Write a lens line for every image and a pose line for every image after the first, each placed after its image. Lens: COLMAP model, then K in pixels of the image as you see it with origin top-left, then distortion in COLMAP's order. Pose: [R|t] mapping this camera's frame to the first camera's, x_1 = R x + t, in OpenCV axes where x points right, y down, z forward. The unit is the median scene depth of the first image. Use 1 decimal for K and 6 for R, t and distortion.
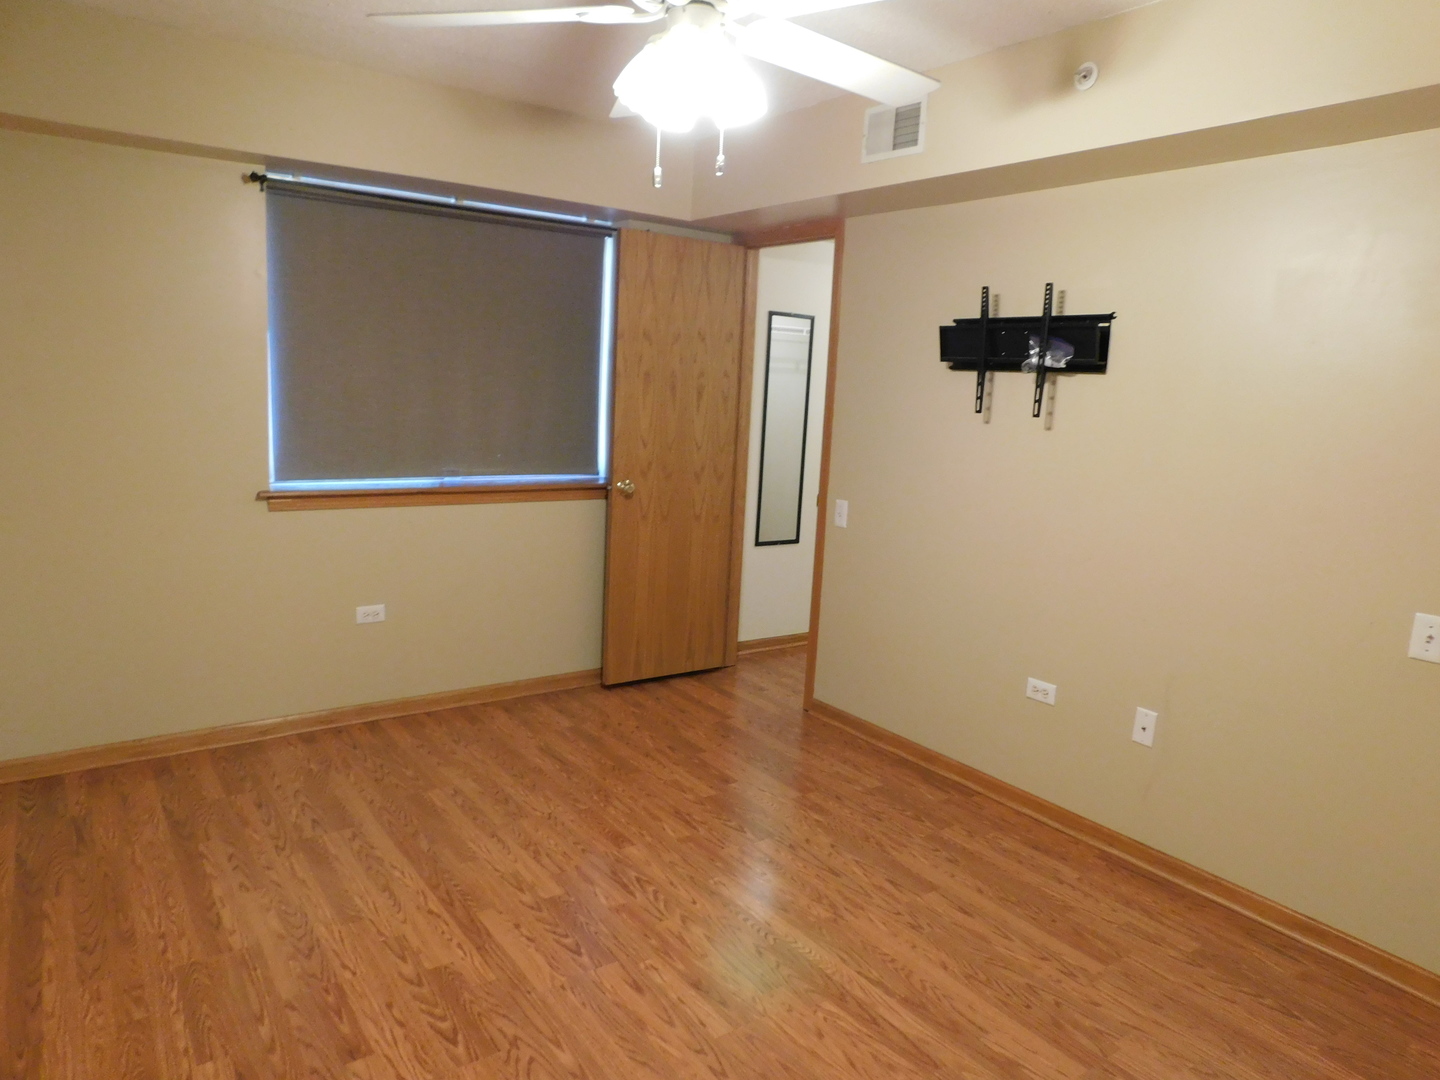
lens RADIAL K [[960.4, 0, 717.2], [0, 960.4, 542.3], [0, 0, 1]] dist [-0.055801, 0.066903]
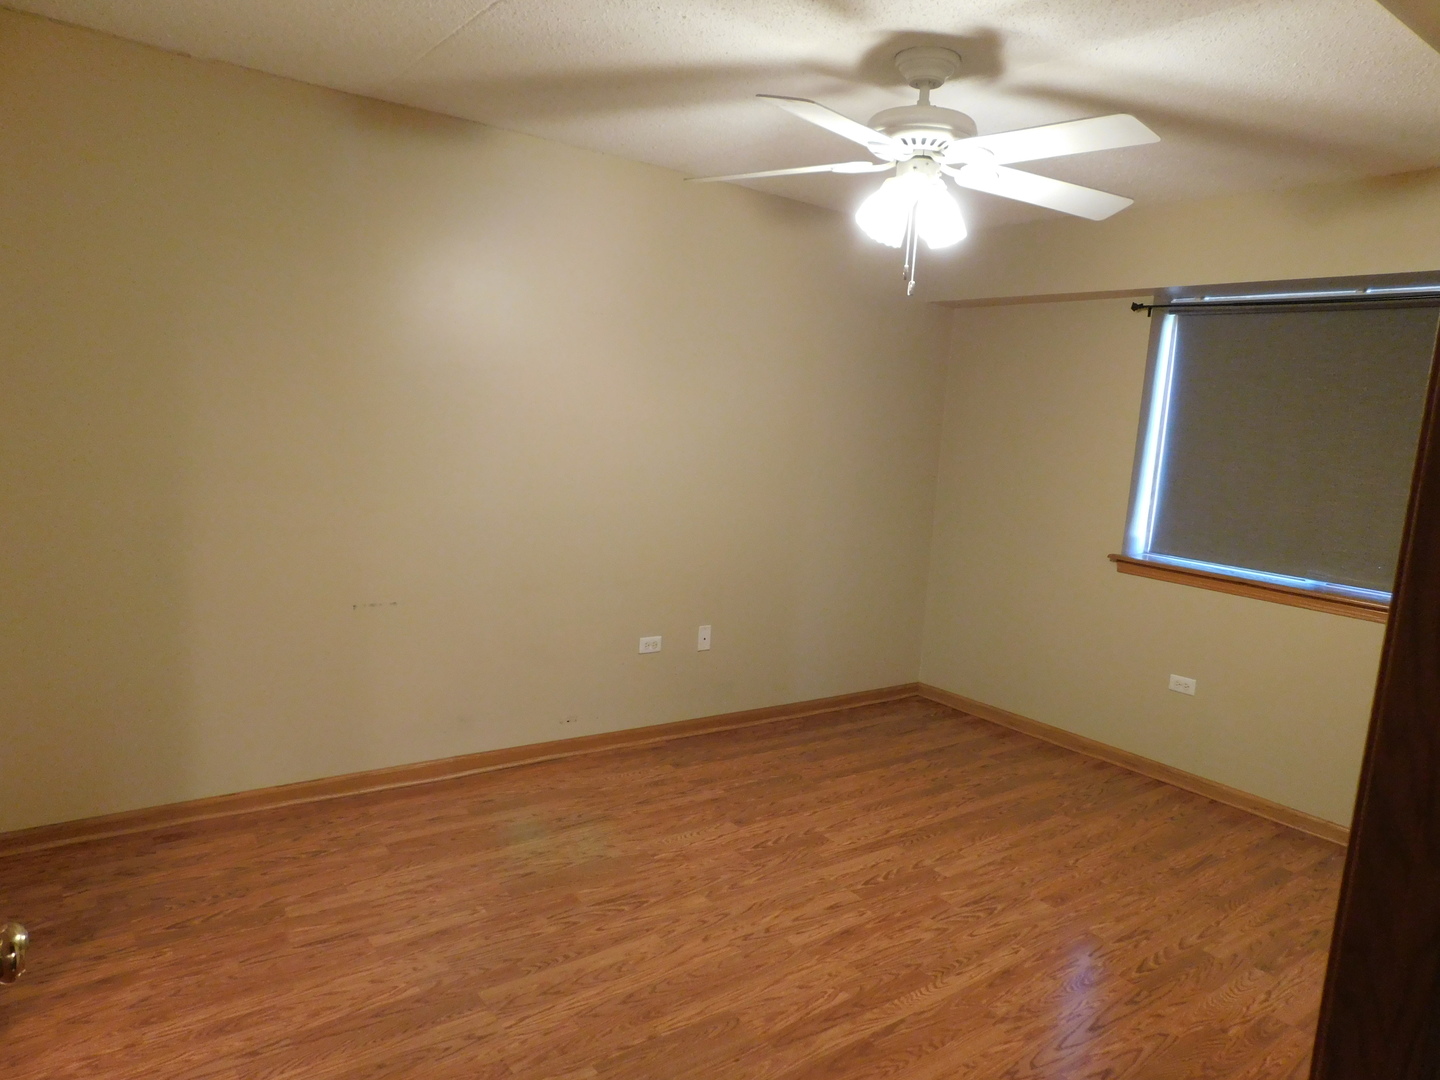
lens RADIAL K [[960.4, 0, 717.2], [0, 960.4, 542.3], [0, 0, 1]] dist [-0.055801, 0.066903]
pose [[0.028651, 0.092221, -0.995326, 0.887903], [-0.234873, 0.968478, 0.082972, -0.060443], [0.971604, 0.231398, 0.049408, 0.520755]]
